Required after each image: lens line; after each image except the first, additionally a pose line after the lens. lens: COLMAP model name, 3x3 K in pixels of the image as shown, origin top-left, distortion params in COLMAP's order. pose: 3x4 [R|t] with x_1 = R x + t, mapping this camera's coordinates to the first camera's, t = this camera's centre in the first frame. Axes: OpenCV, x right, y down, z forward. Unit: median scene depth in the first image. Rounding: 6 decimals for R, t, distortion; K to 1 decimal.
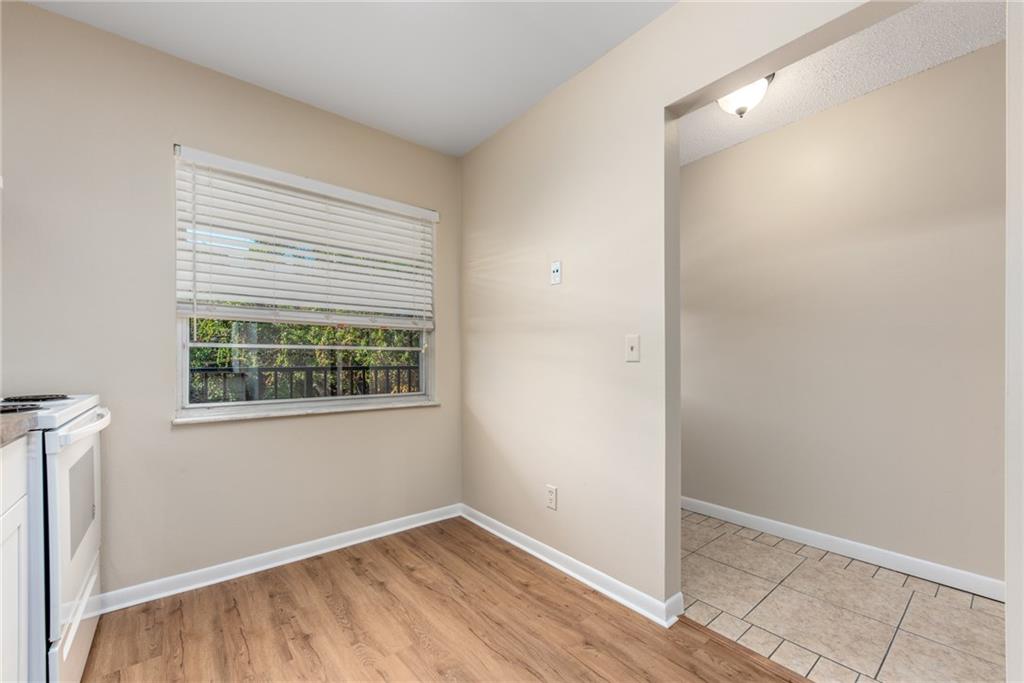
lens RADIAL K [[435.2, 0, 509.6], [0, 435.2, 346.7], [0, 0, 1]] dist [0.002321, 0.000210]
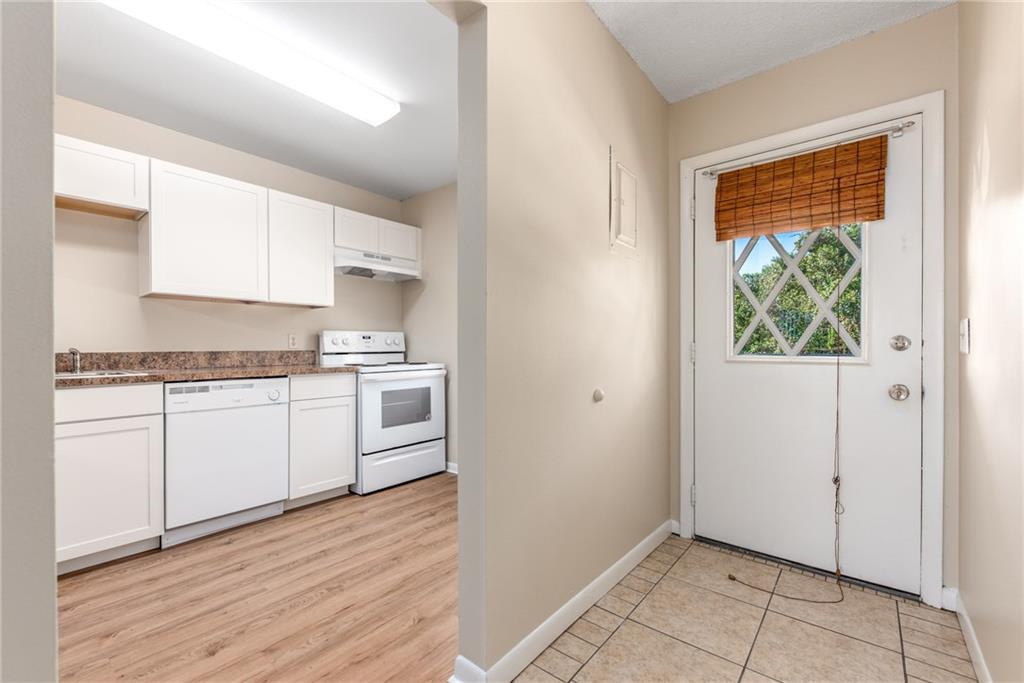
lens RADIAL K [[451.8, 0, 528.2], [0, 451.8, 348.1], [0, 0, 1]] dist [0.015524, -0.007892]
pose [[0.176941, 0.005674, -0.984205, 1.191608], [0.021165, 0.999730, 0.009569, 0.024857], [0.983994, -0.022524, 0.176773, 0.994348]]
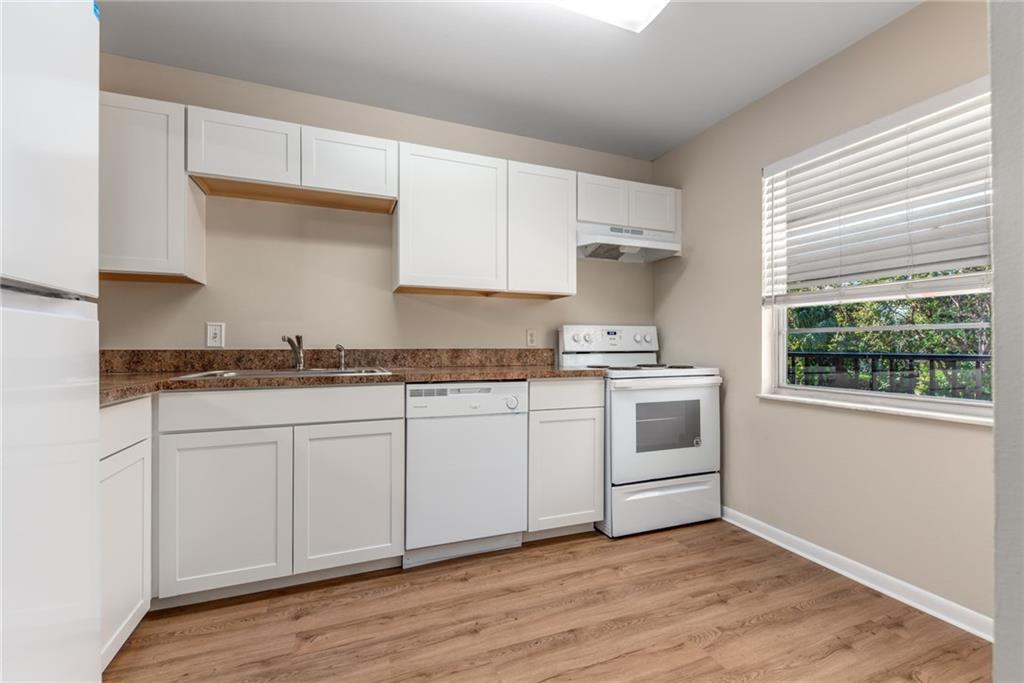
lens RADIAL K [[455.5, 0, 512.0], [0, 455.5, 341.5], [0, 0, 1]] dist [-0.000281, -0.000077]
pose [[-0.325203, -0.008032, -0.945610, 0.716673], [0.018476, 0.999719, -0.014846, 0.029754], [0.945464, -0.022300, -0.324963, 0.826064]]
